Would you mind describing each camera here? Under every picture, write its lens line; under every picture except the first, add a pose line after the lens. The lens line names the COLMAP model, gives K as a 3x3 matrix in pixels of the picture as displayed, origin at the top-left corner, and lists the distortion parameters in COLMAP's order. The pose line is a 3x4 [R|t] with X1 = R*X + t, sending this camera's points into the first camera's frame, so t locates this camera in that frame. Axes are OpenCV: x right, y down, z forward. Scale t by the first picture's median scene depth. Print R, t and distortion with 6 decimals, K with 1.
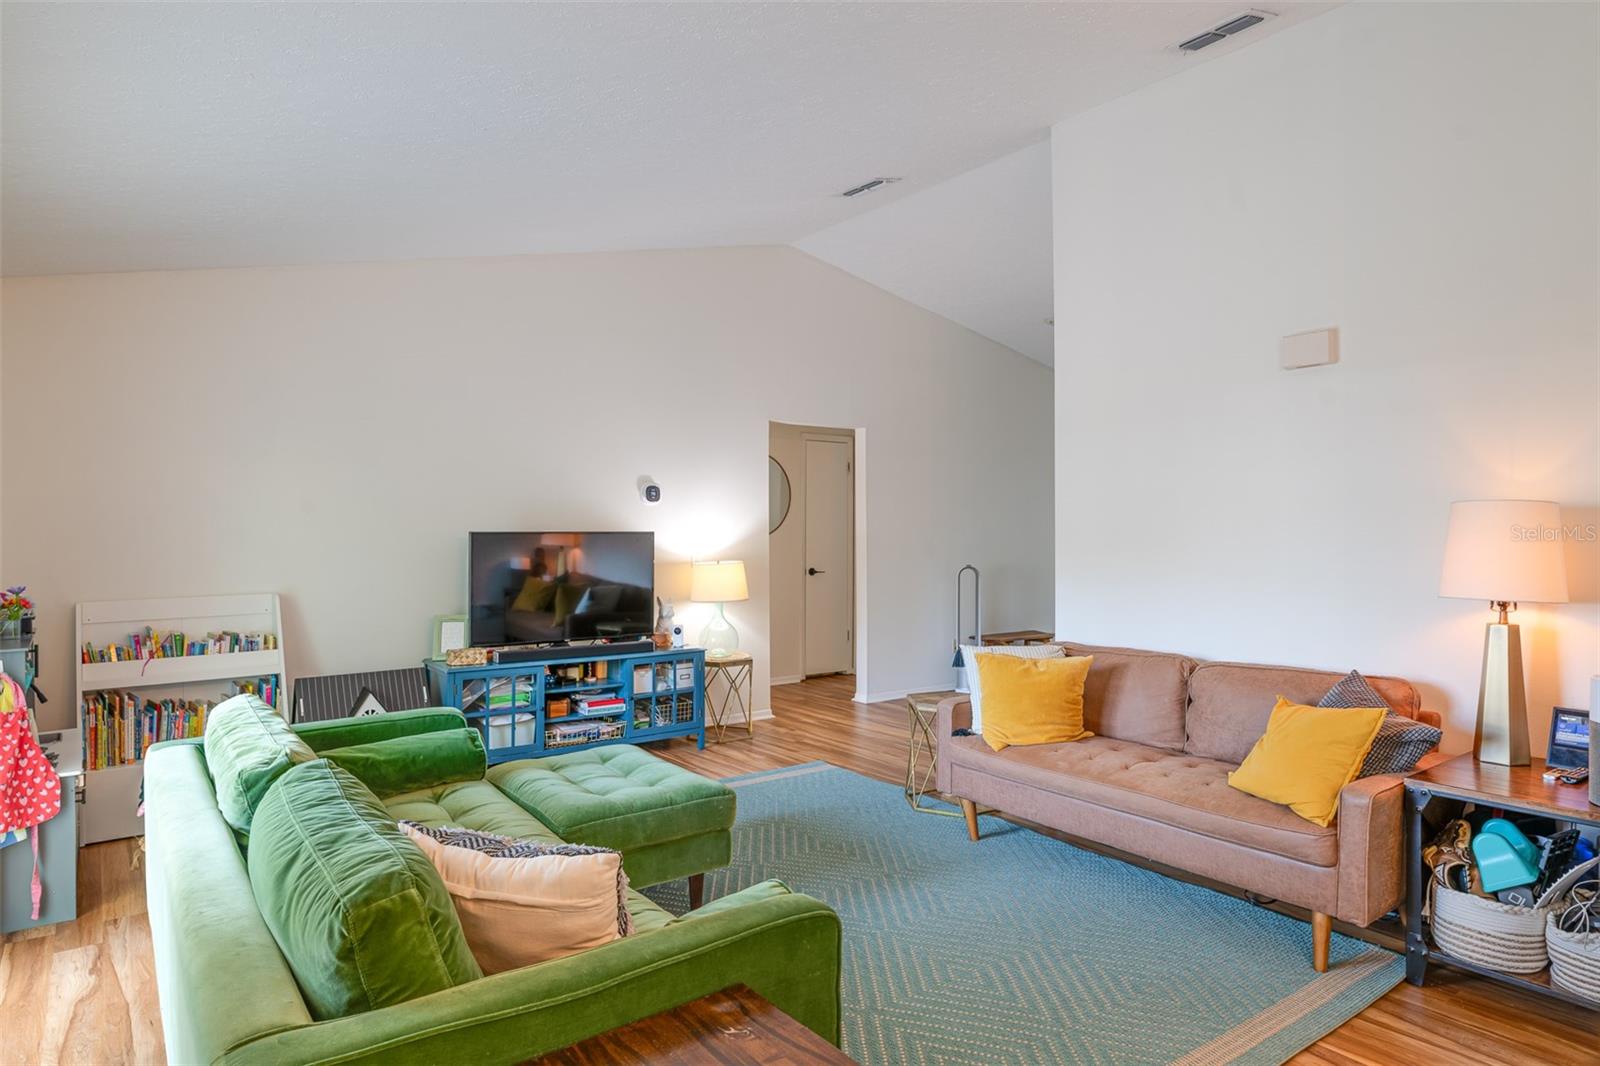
lens RADIAL K [[941.5, 0, 800.0], [0, 941.5, 533.0], [0, 0, 1]] dist [-0.019236, 0.015258]
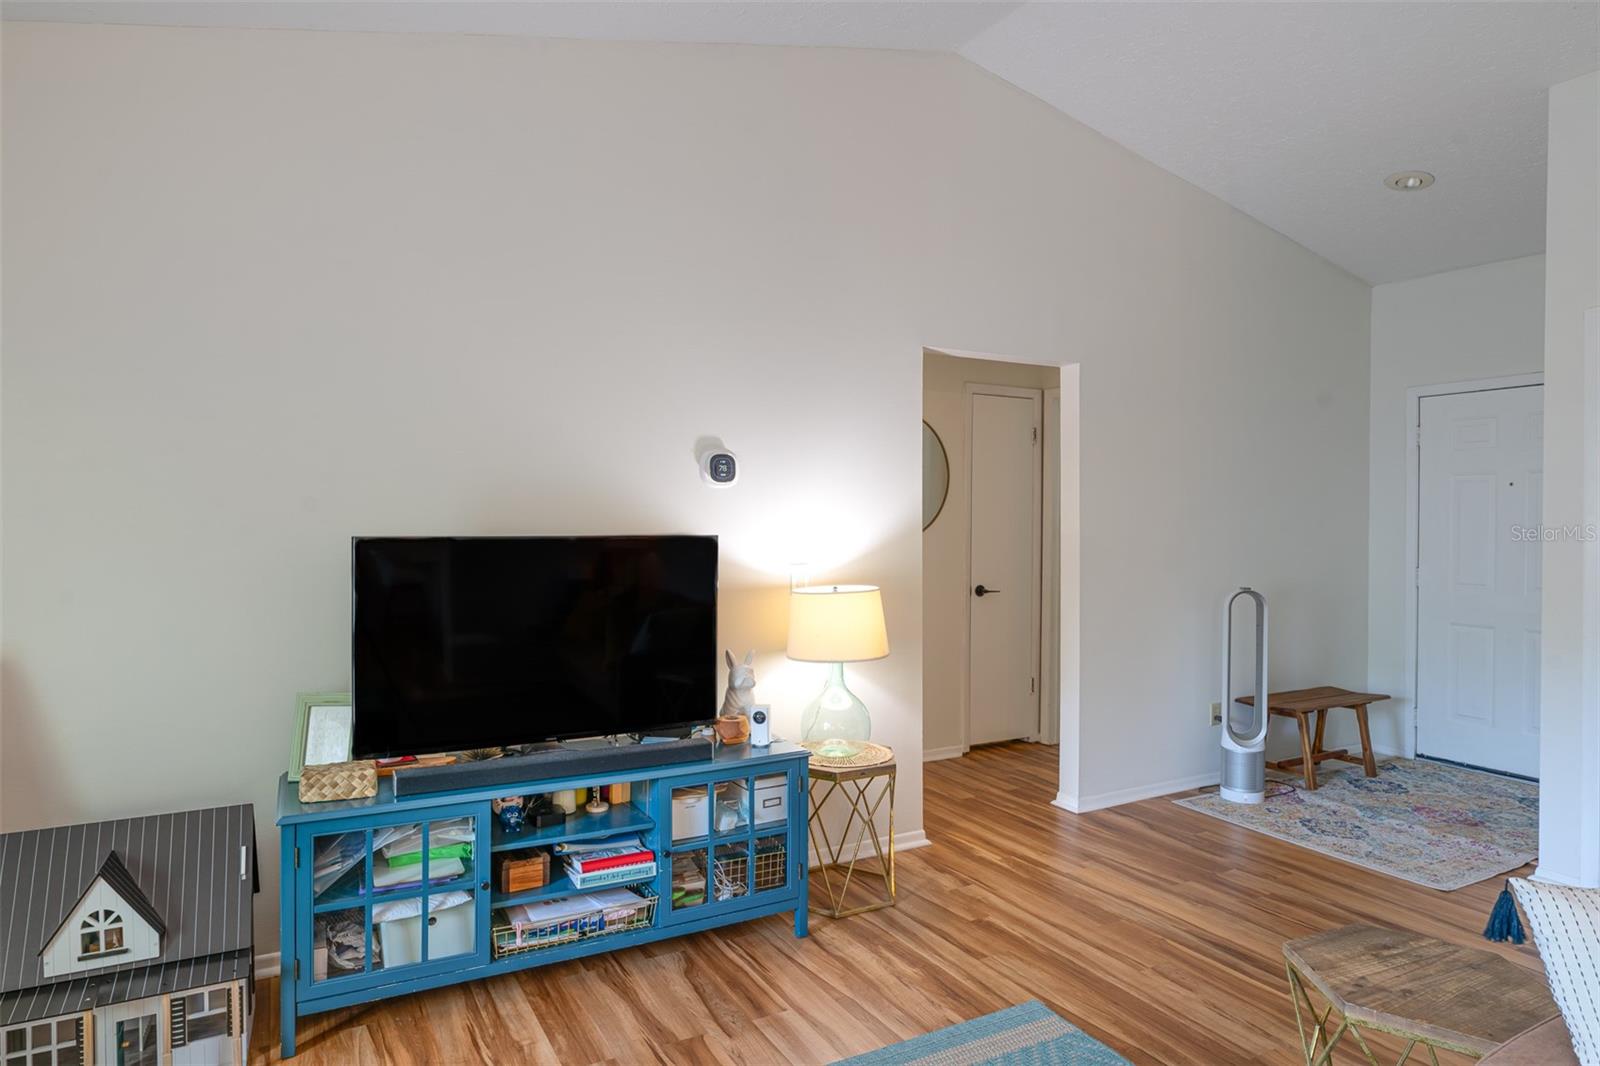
lens RADIAL K [[941.5, 0, 800.0], [0, 941.5, 533.0], [0, 0, 1]] dist [-0.019236, 0.015258]
pose [[0.990501, 0.004879, -0.137417, -0.031991], [-0.003718, 0.999955, 0.008706, -0.007631], [0.137454, -0.008112, 0.990475, 0.460234]]
